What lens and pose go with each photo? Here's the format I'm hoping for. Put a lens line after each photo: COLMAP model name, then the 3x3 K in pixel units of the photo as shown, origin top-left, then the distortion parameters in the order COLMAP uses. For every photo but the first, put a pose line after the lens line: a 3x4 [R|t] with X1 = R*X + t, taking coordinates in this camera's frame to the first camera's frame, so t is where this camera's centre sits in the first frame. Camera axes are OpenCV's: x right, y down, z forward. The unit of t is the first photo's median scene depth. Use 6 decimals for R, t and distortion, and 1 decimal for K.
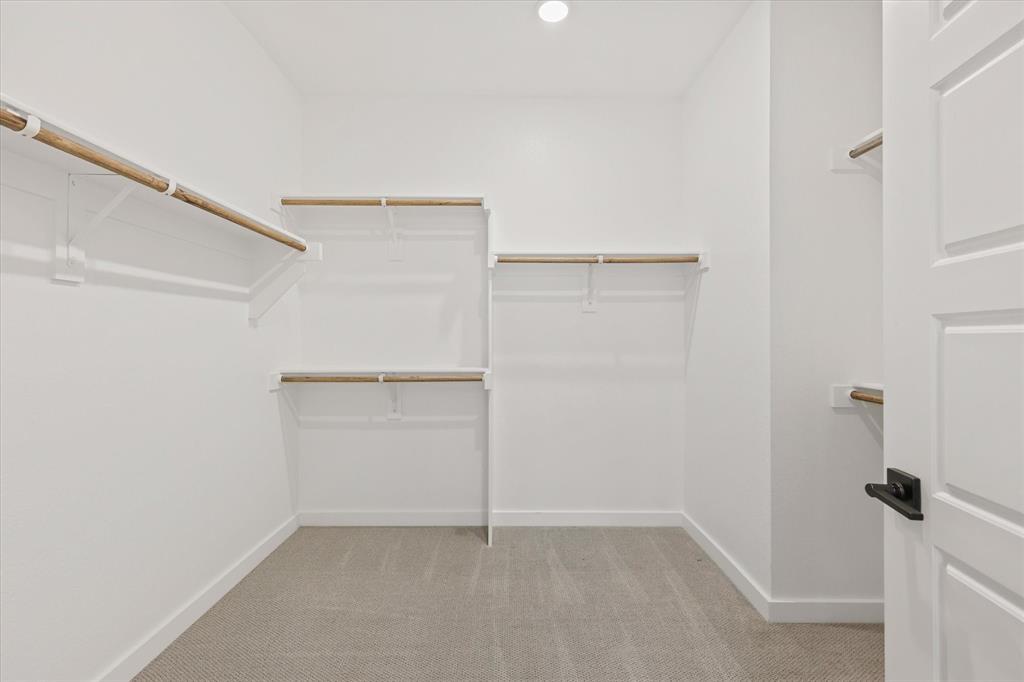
lens RADIAL K [[455.0, 0, 512.3], [0, 455.0, 339.5], [0, 0, 1]] dist [-0.002713, 0.000227]
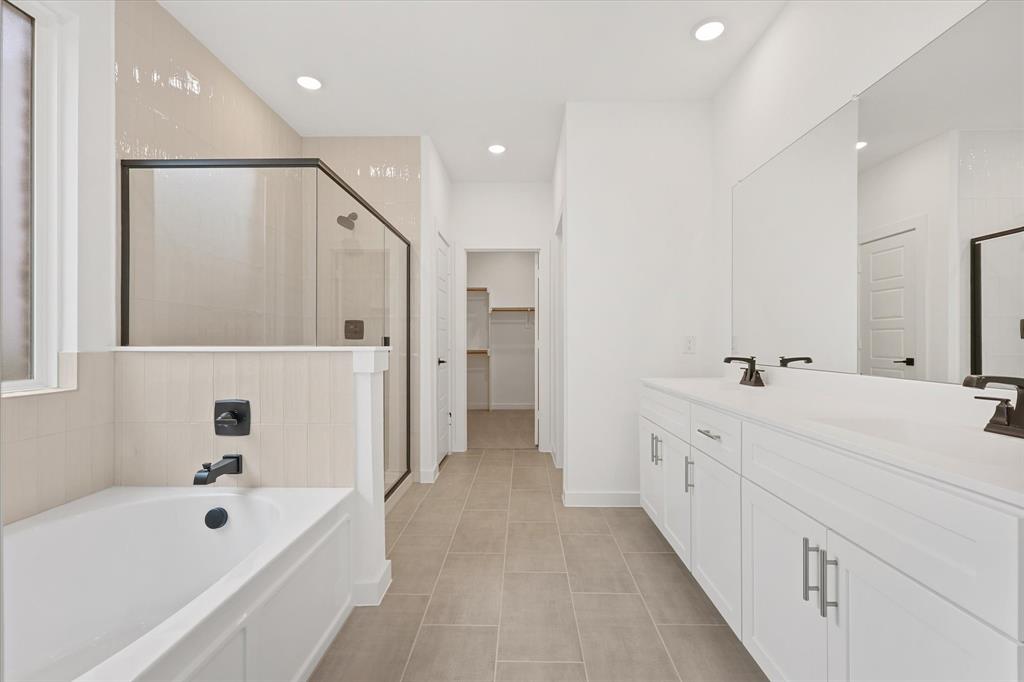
lens RADIAL K [[455.0, 0, 512.5], [0, 455.0, 341.7], [0, 0, 1]] dist [-0.002713, 0.000227]
pose [[0.999818, -0.007183, -0.017663, 0.131579], [0.007206, 0.999973, 0.001218, 0.014258], [0.017653, -0.001345, 0.999843, -1.684881]]
